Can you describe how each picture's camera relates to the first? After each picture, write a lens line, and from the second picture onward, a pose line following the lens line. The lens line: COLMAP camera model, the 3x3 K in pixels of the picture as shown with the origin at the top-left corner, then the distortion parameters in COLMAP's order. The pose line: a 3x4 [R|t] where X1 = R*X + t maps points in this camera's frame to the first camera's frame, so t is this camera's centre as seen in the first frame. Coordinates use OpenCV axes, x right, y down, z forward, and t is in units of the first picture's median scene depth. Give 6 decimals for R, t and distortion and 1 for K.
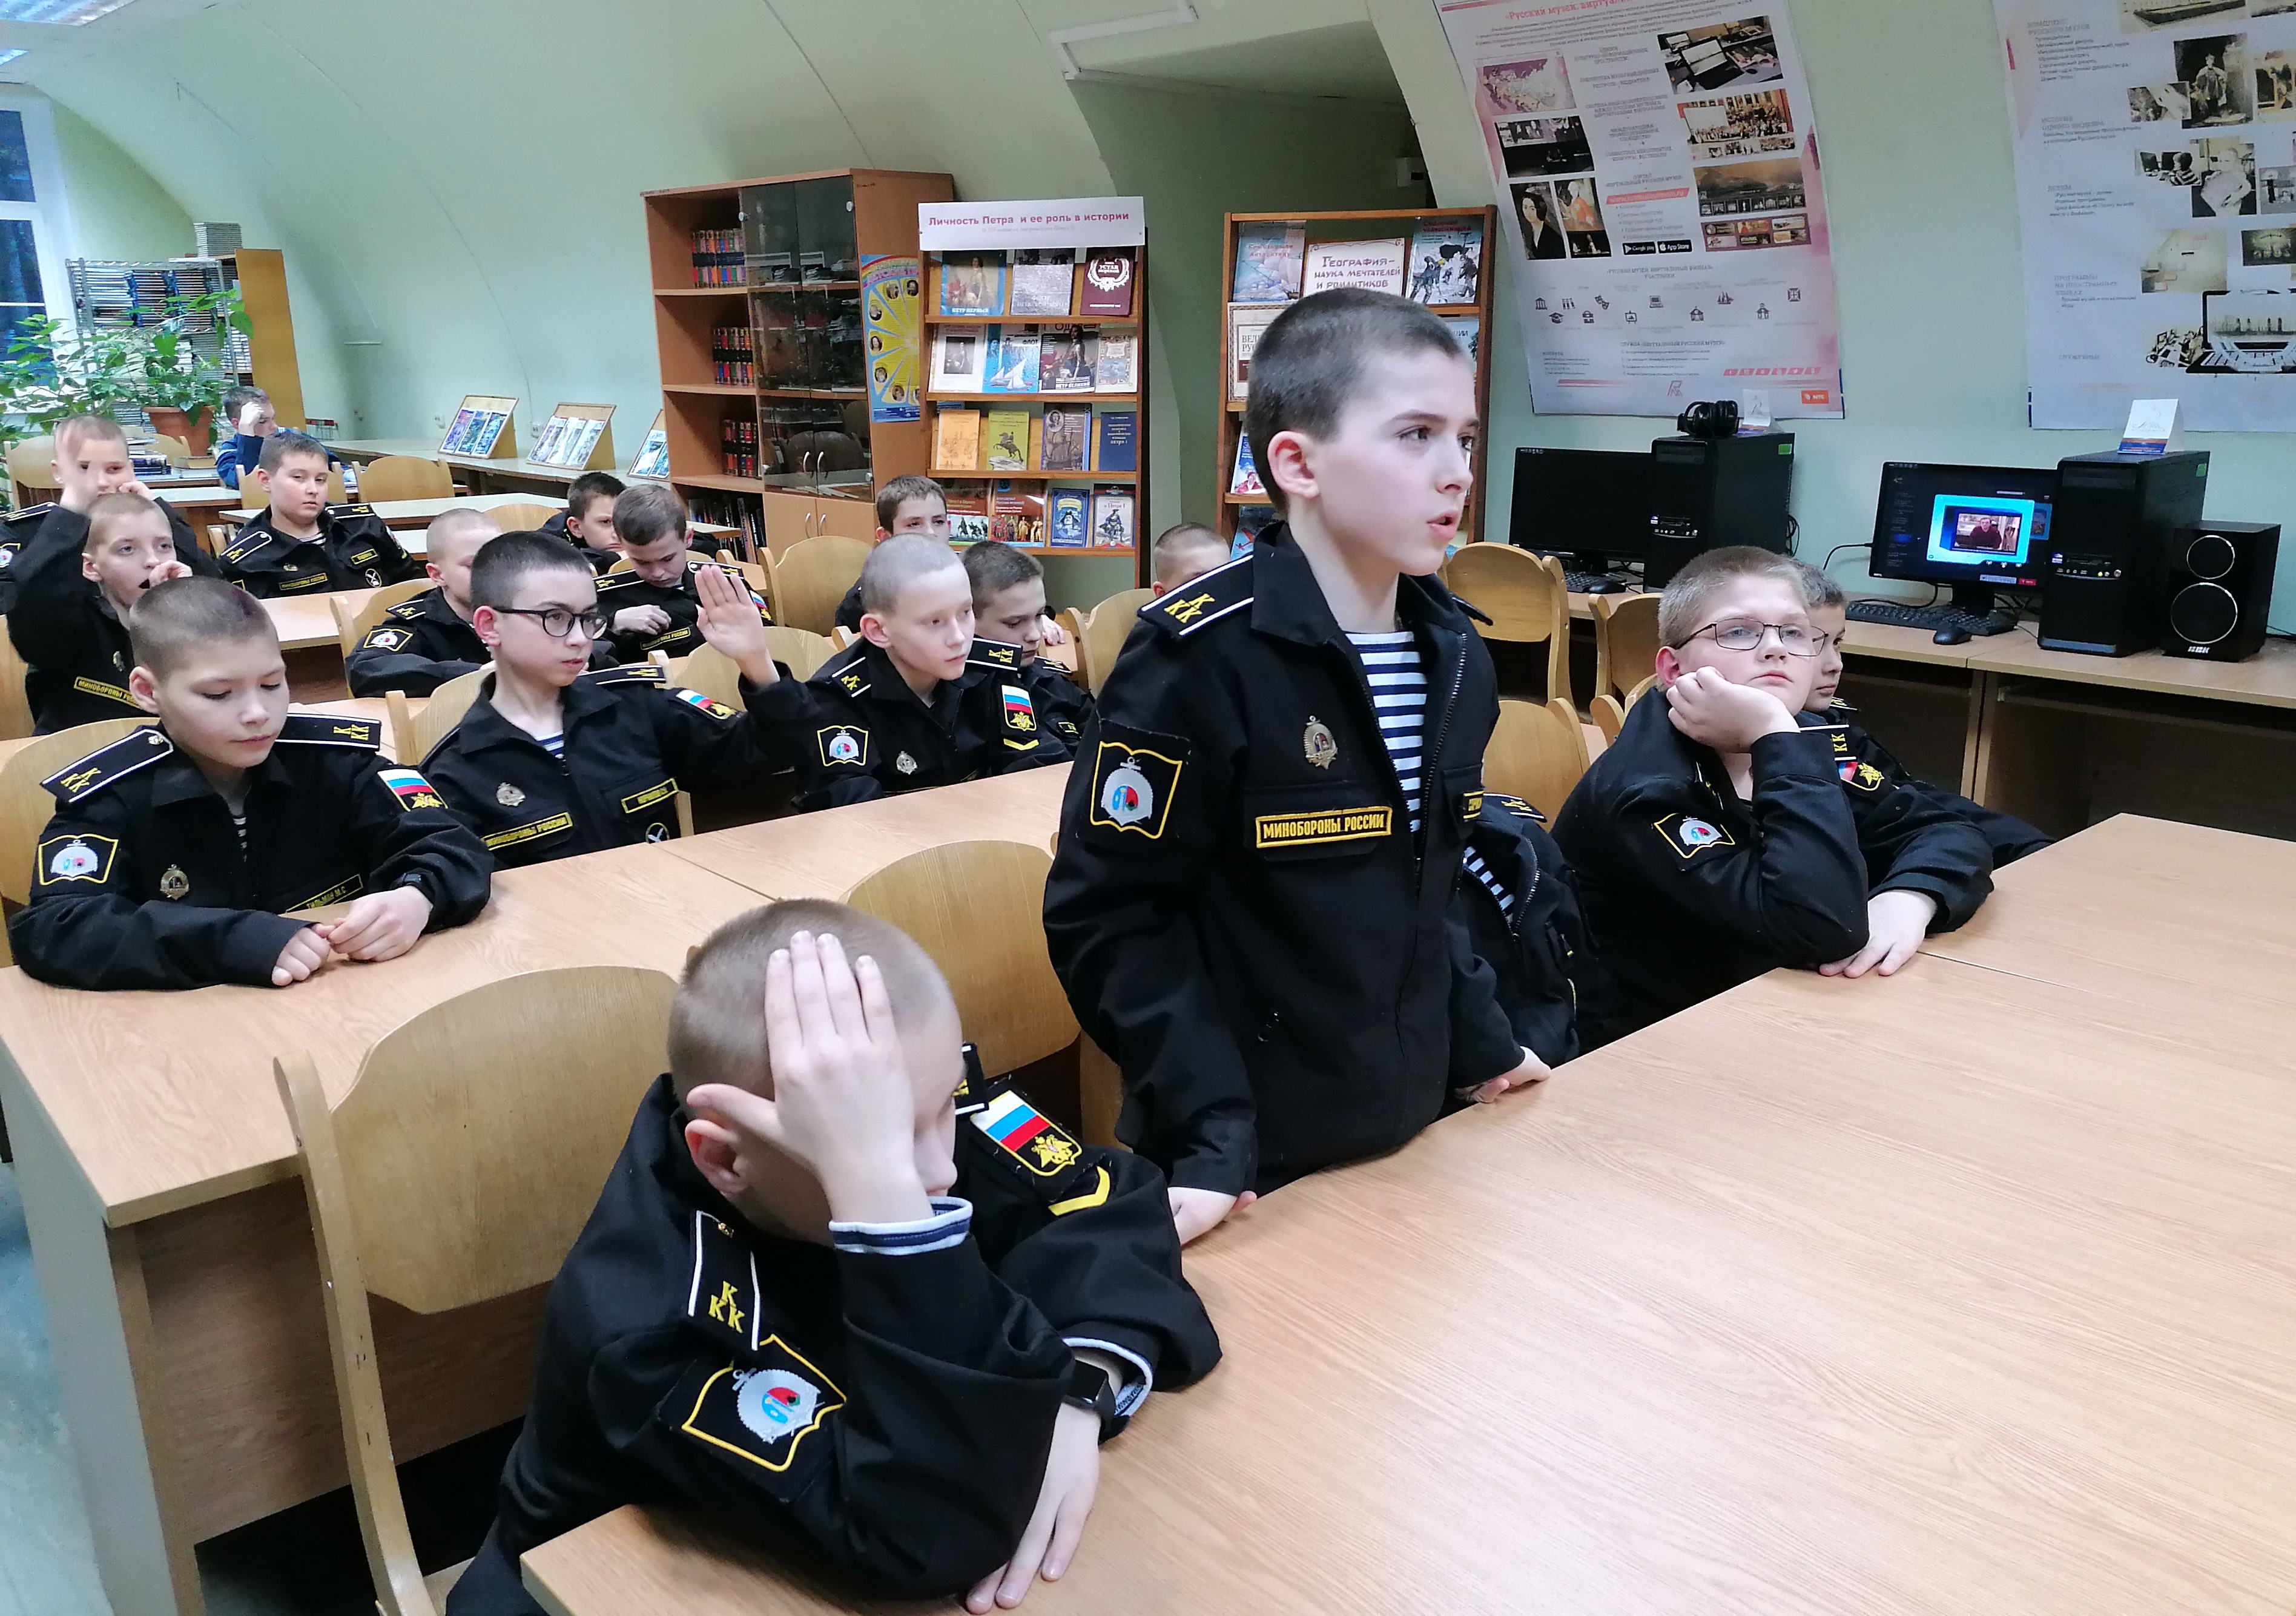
lens RADIAL K [[1843.2, 0, 1219.4], [0, 1843.2, 818.4], [0, 0, 1]] dist [0.105024, -0.108101]
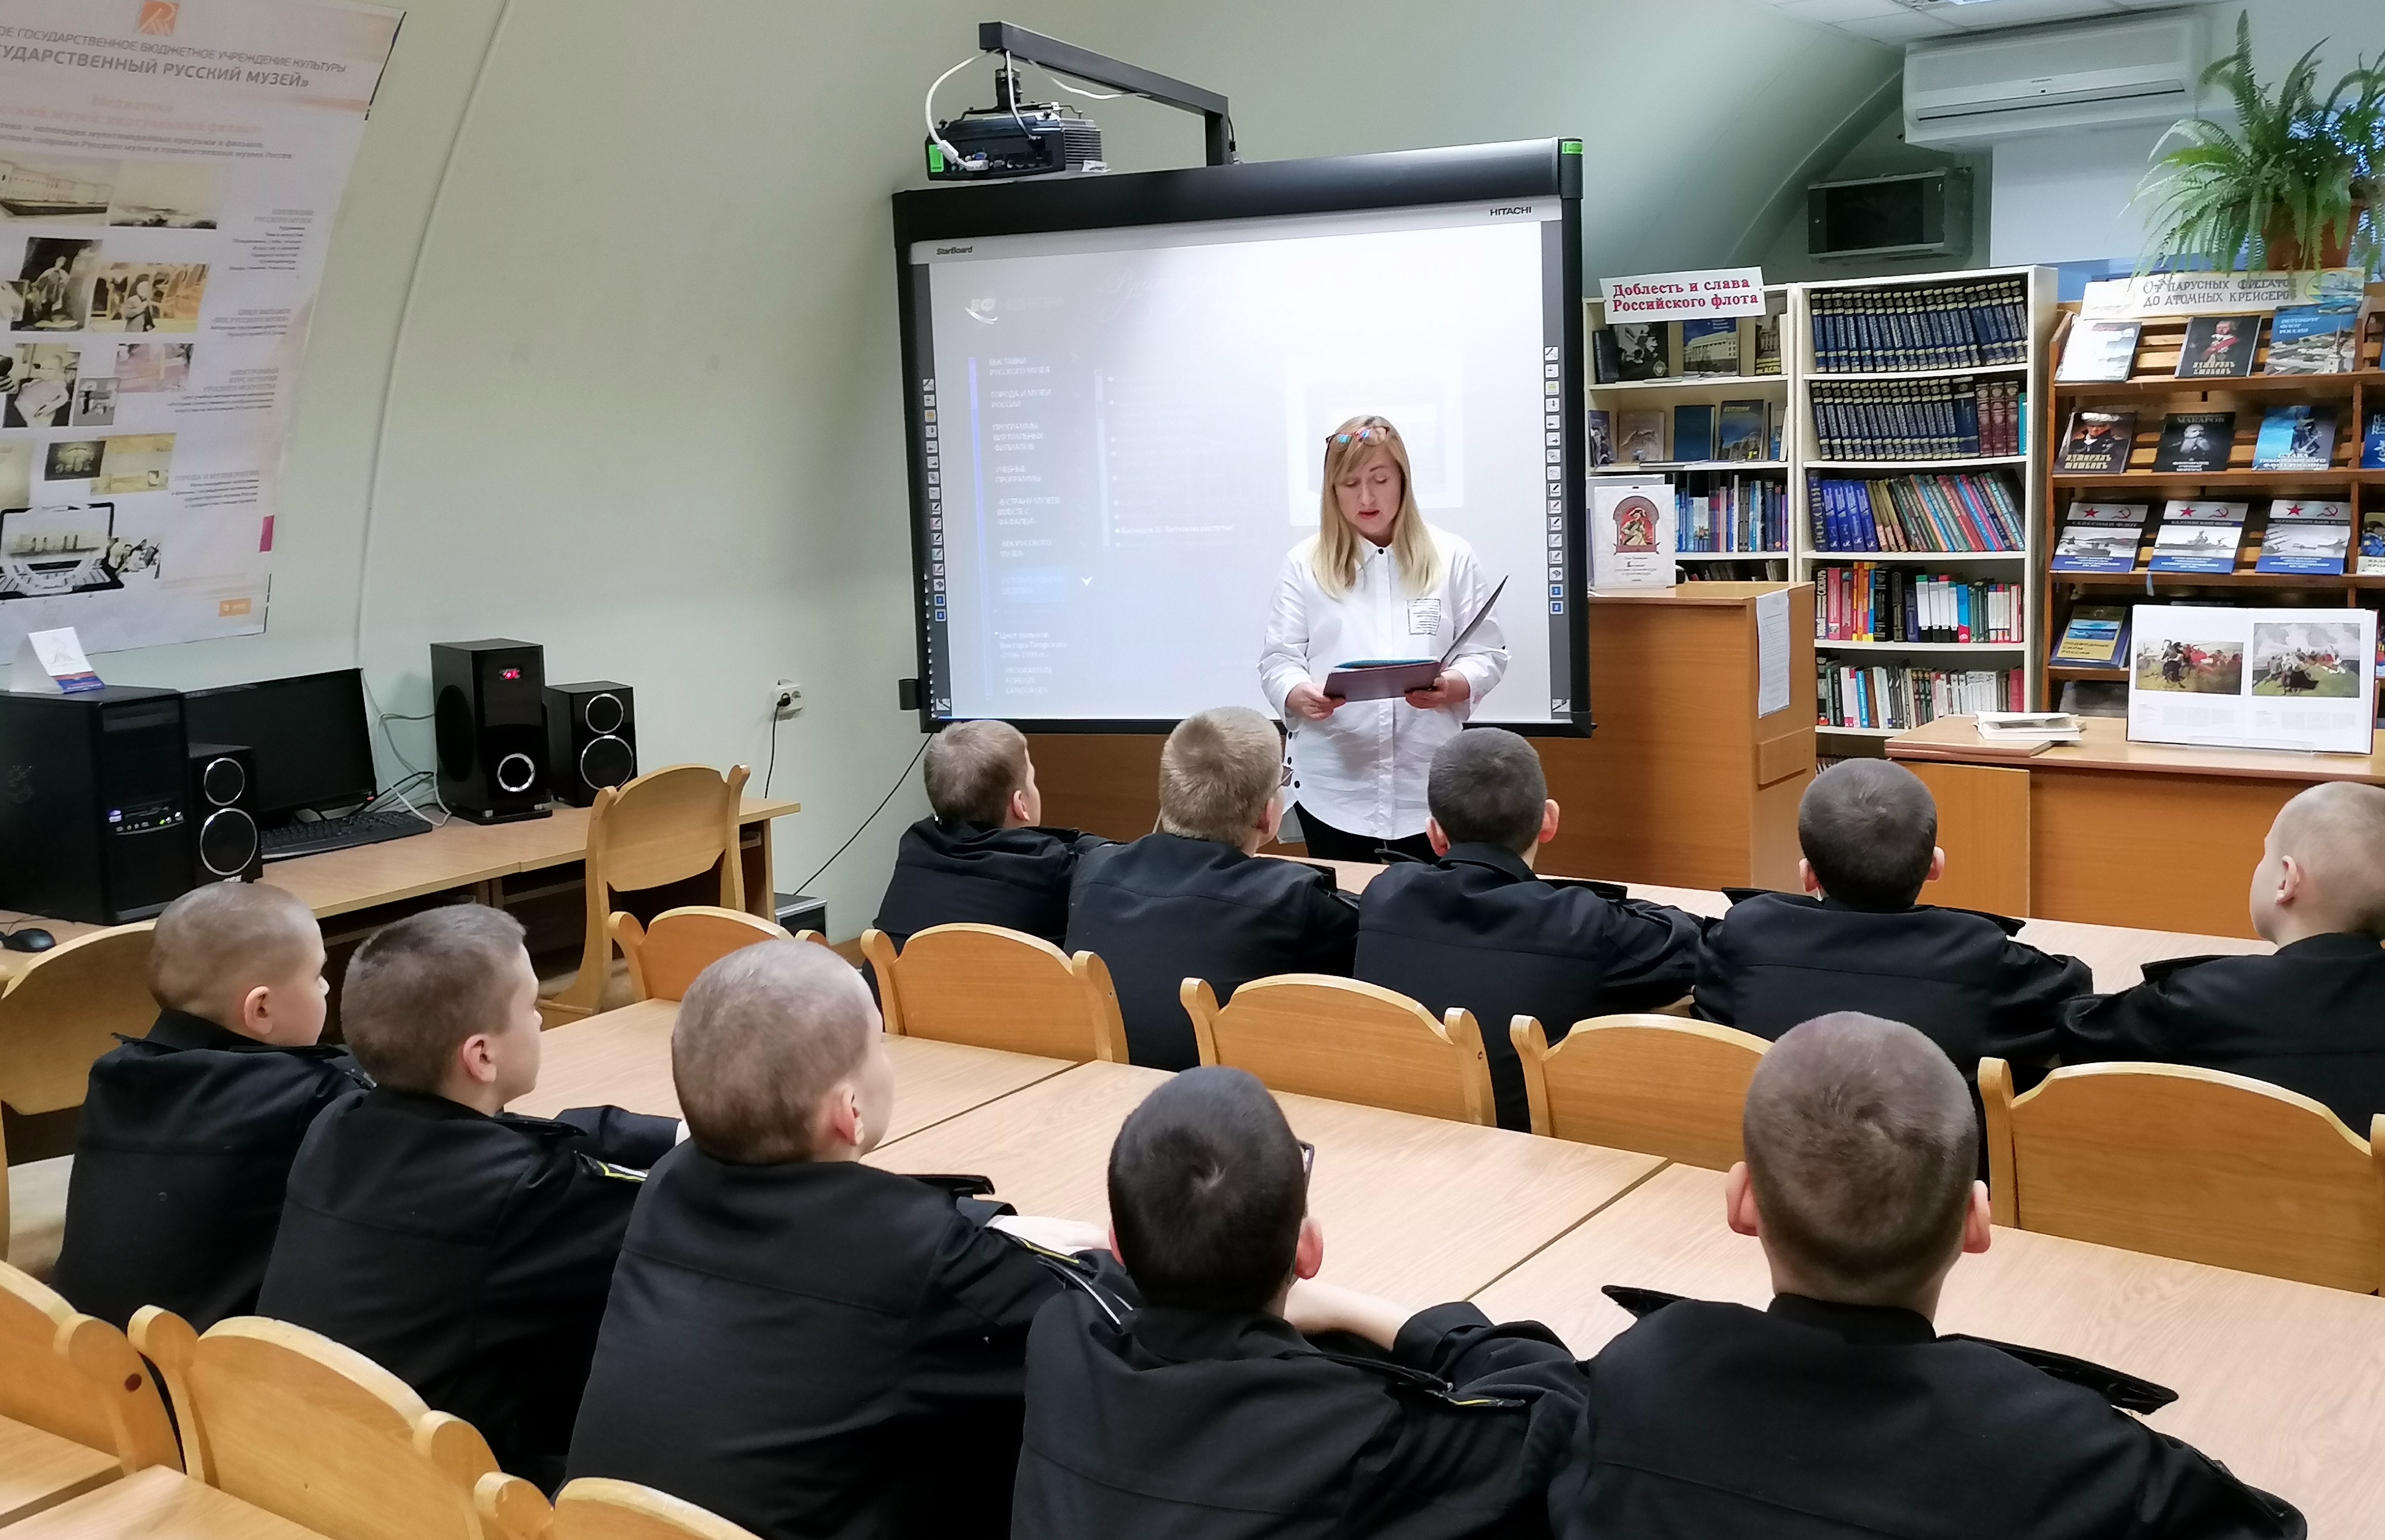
lens RADIAL K [[2323.9, 0, 1154.4], [0, 2323.9, 660.3], [0, 0, 1]] dist [0.087033, 0.000000]
pose [[-0.208344, -0.082213, 0.974594, -0.564208], [0.290875, 0.946165, 0.141997, -0.182798], [-0.933801, 0.313069, -0.173214, 0.610672]]
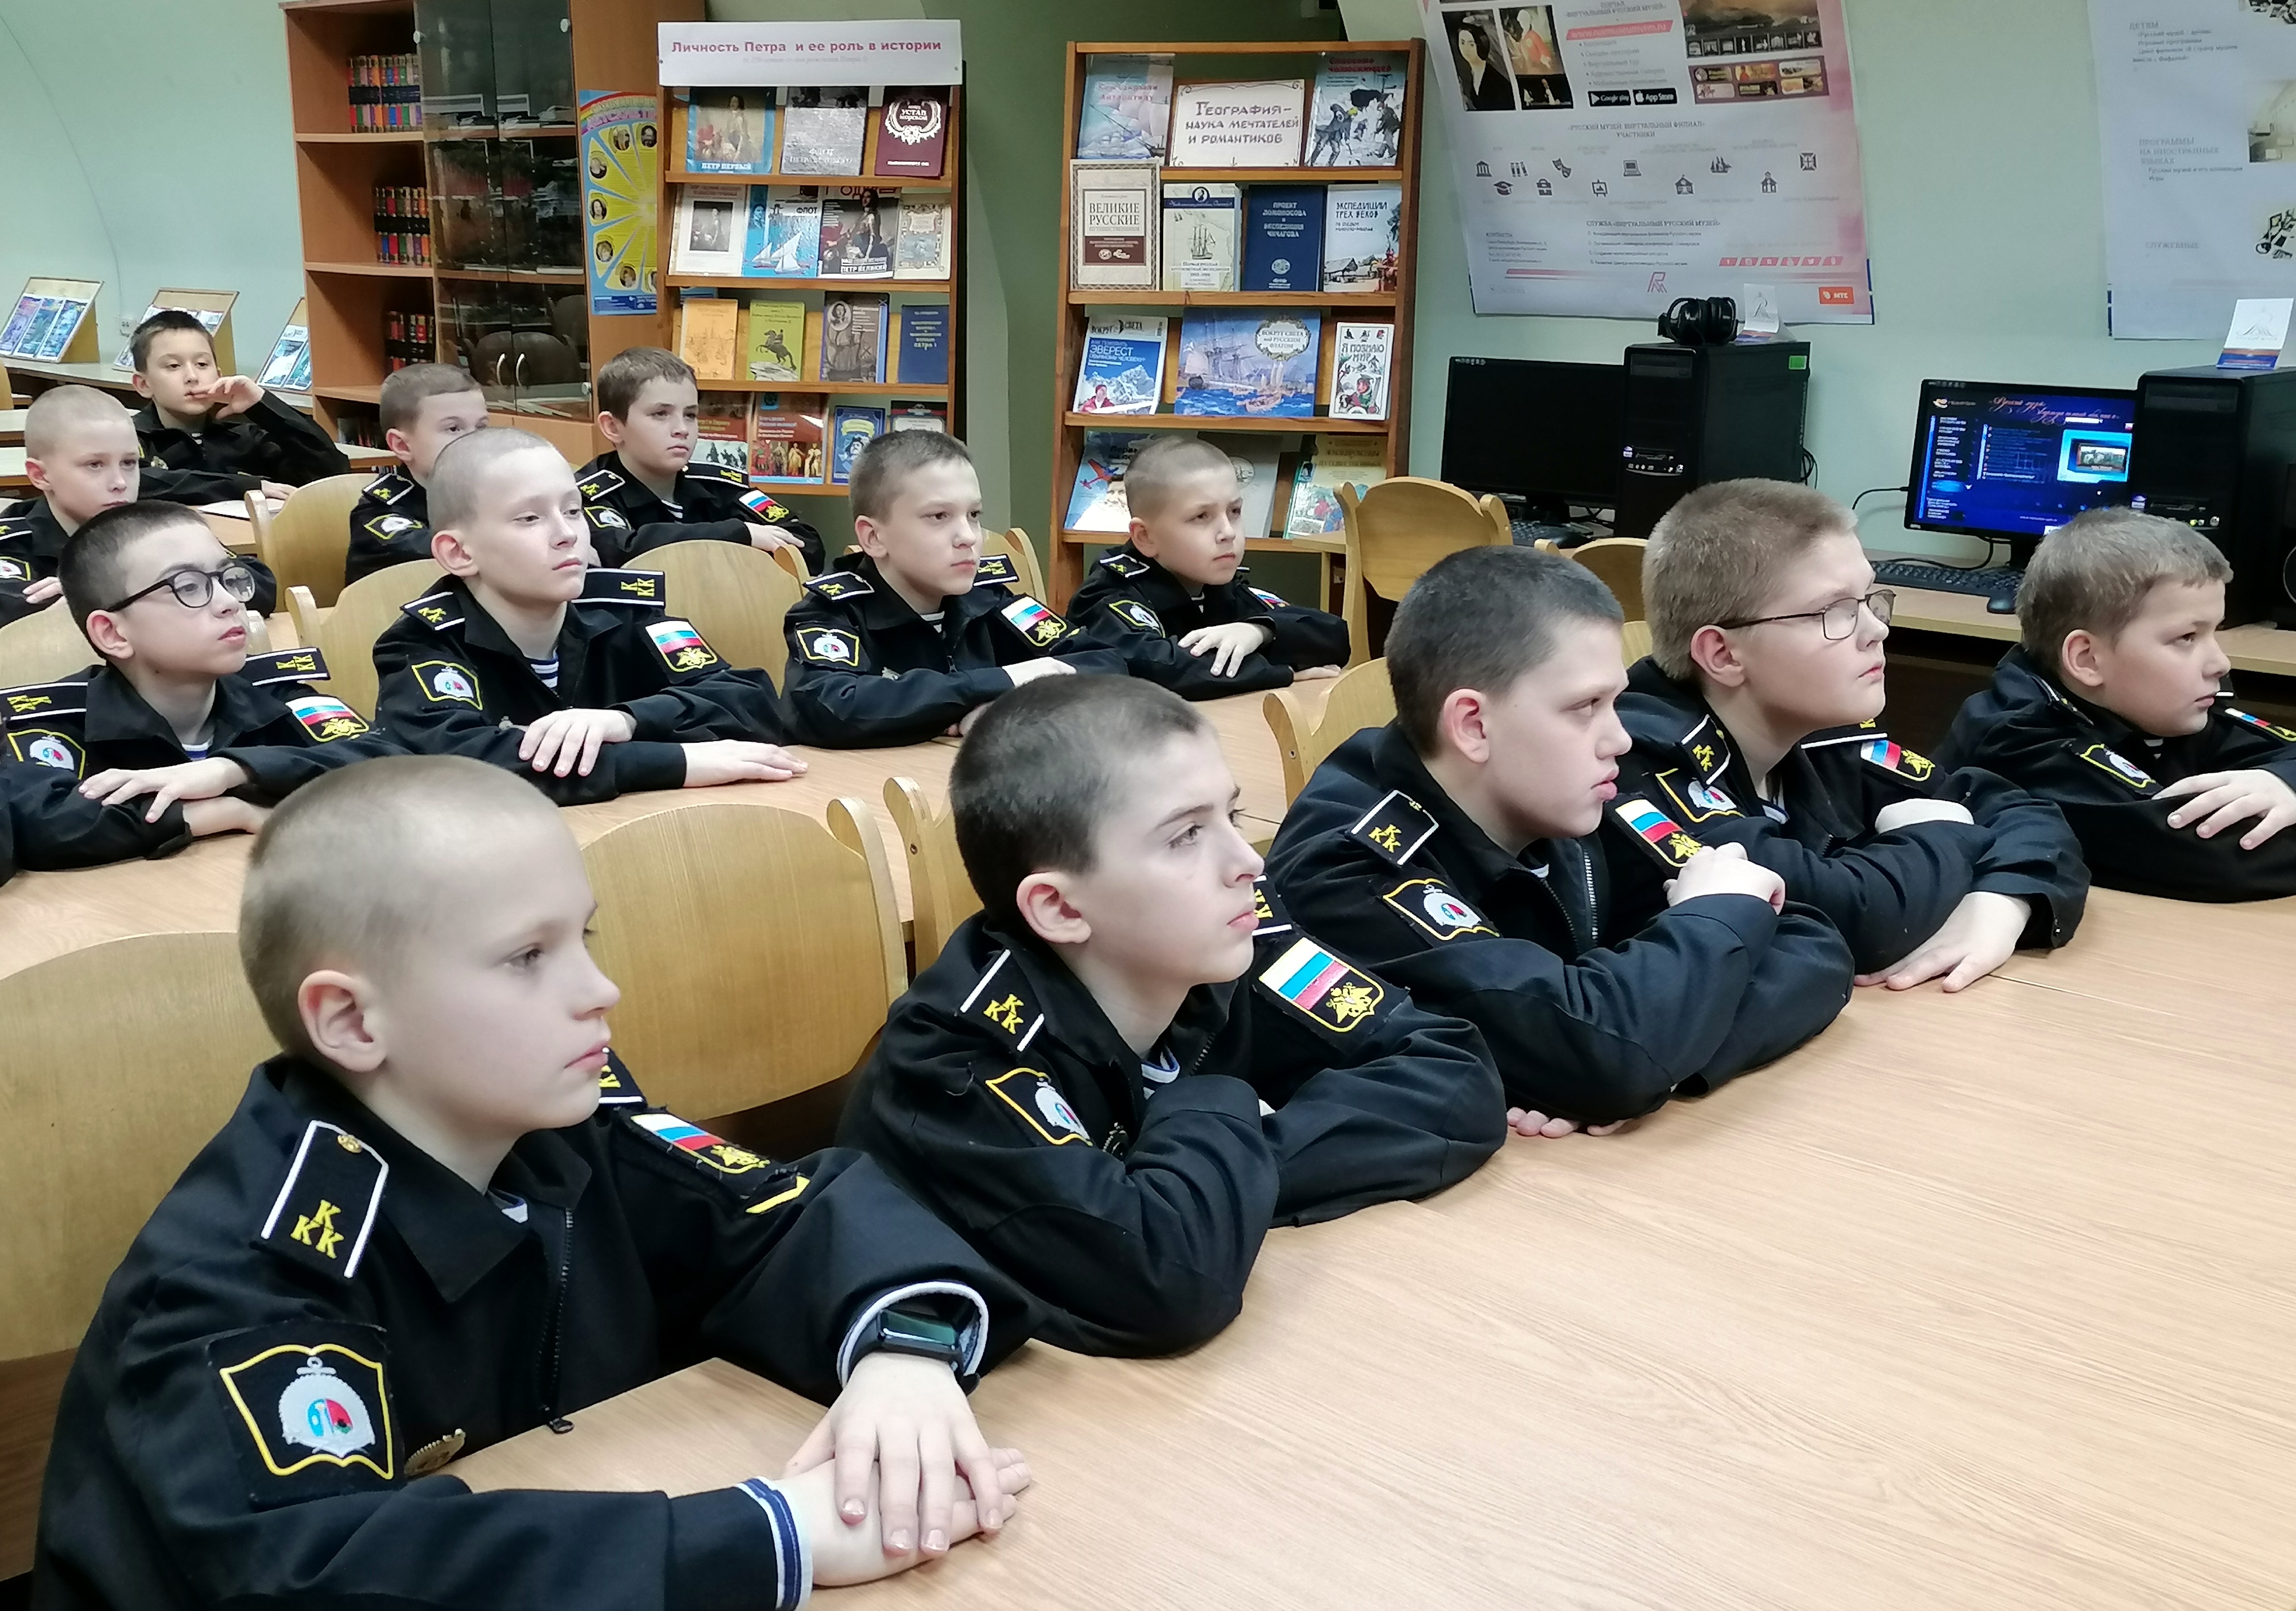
lens RADIAL K [[2557.4, 0, 1154.5], [0, 2557.4, 818.2], [0, 0, 1]] dist [0.085321, 0.000000]
pose [[0.999408, 0.010057, 0.032887, 0.007859], [-0.009043, 0.999483, -0.030853, 0.023372], [-0.033180, 0.030537, 0.998983, -0.038688]]
